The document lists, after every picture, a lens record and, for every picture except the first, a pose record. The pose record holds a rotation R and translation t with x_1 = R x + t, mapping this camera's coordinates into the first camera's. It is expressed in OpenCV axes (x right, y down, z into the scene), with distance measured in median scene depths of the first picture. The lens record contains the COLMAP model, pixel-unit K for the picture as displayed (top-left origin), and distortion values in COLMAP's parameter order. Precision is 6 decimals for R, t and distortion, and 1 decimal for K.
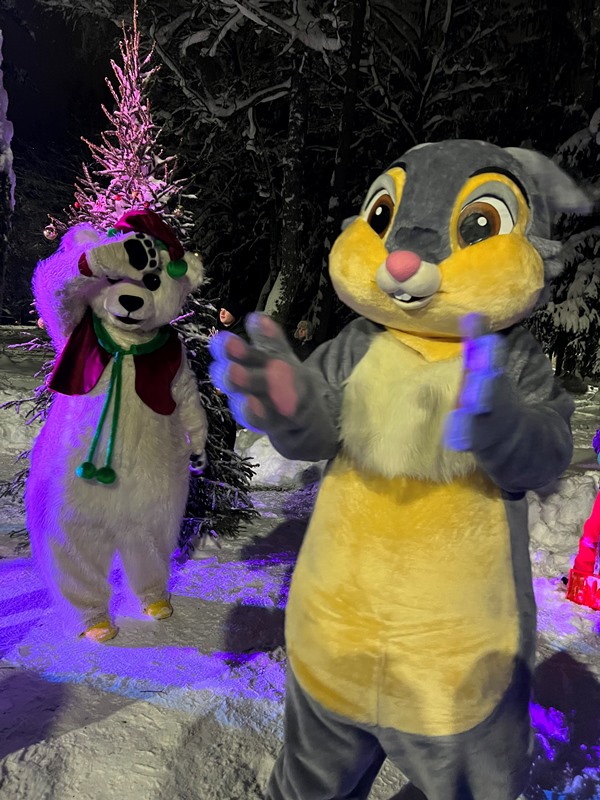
lens RADIAL K [[597.2, 0, 295.2], [0, 597.2, 388.2], [0, 0, 1]] dist [0.048758, -0.047960]
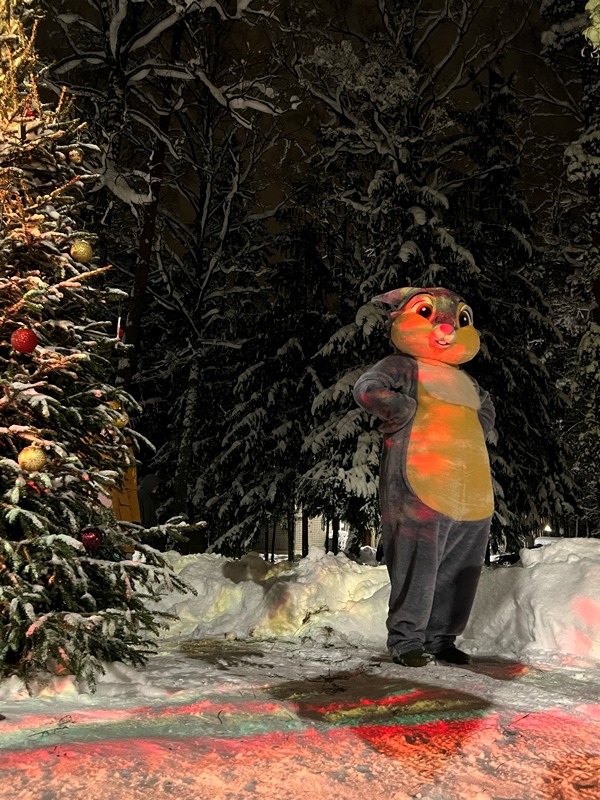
lens RADIAL K [[597.2, 0, 298.8], [0, 597.2, 397.0], [0, 0, 1]] dist [0.048758, -0.047960]
pose [[0.917087, 0.062478, 0.393762, -0.057967], [0.067594, 0.948981, -0.308004, 0.055207], [-0.392916, 0.309082, 0.866075, 0.105132]]
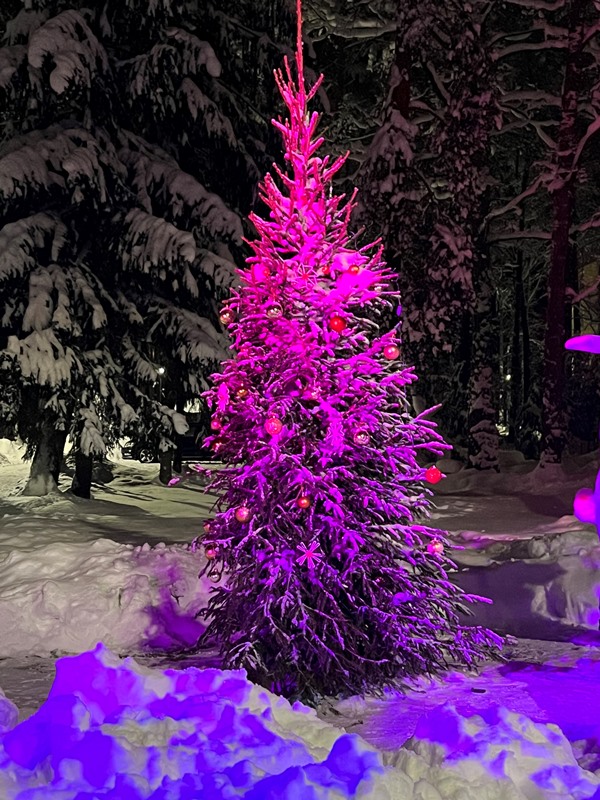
lens RADIAL K [[1291.3, 0, 299.9], [0, 1291.3, 397.7], [0, 0, 1]] dist [0.111563, 0.000000]
pose [[0.604574, -0.040808, 0.795503, -0.455736], [0.098949, 0.994799, -0.024169, -0.024251], [-0.790379, 0.093326, 0.605468, 0.000168]]
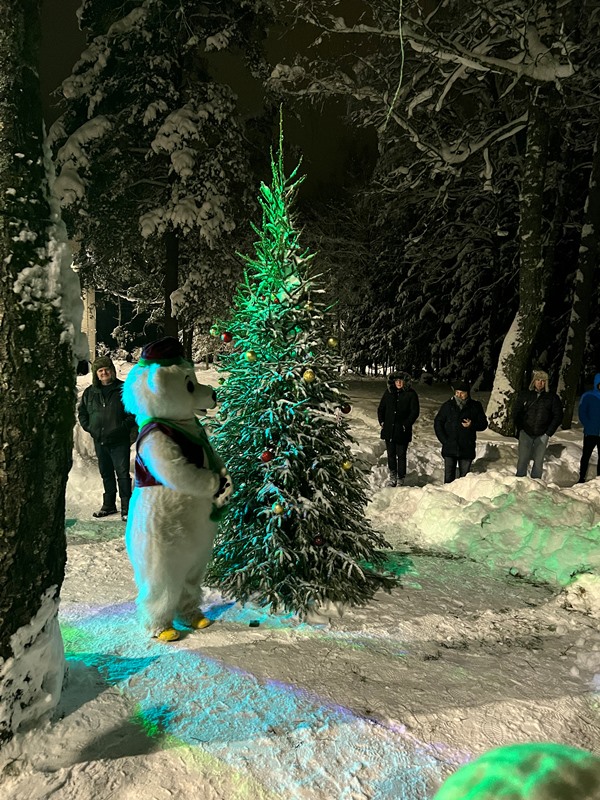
lens RADIAL K [[597.2, 0, 295.0], [0, 597.2, 400.2], [0, 0, 1]] dist [0.048758, -0.047960]
pose [[0.898177, -0.005084, -0.439604, 0.075376], [-0.009828, 0.999451, -0.031638, -0.022410], [0.439523, 0.032736, 0.897635, -0.003282]]
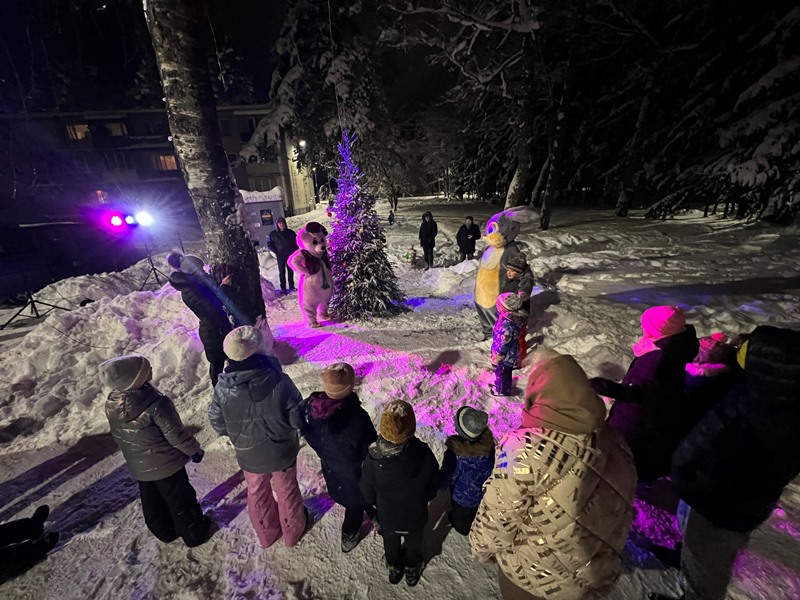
lens RADIAL K [[320.6, 0, 398.9], [0, 320.6, 295.9], [0, 0, 1]] dist [-0.000079, -0.000347]
pose [[0.848384, 0.070951, -0.524604, 0.202054], [0.049815, 0.975881, 0.212545, -0.047376], [0.527032, -0.206453, 0.824387, -0.047747]]
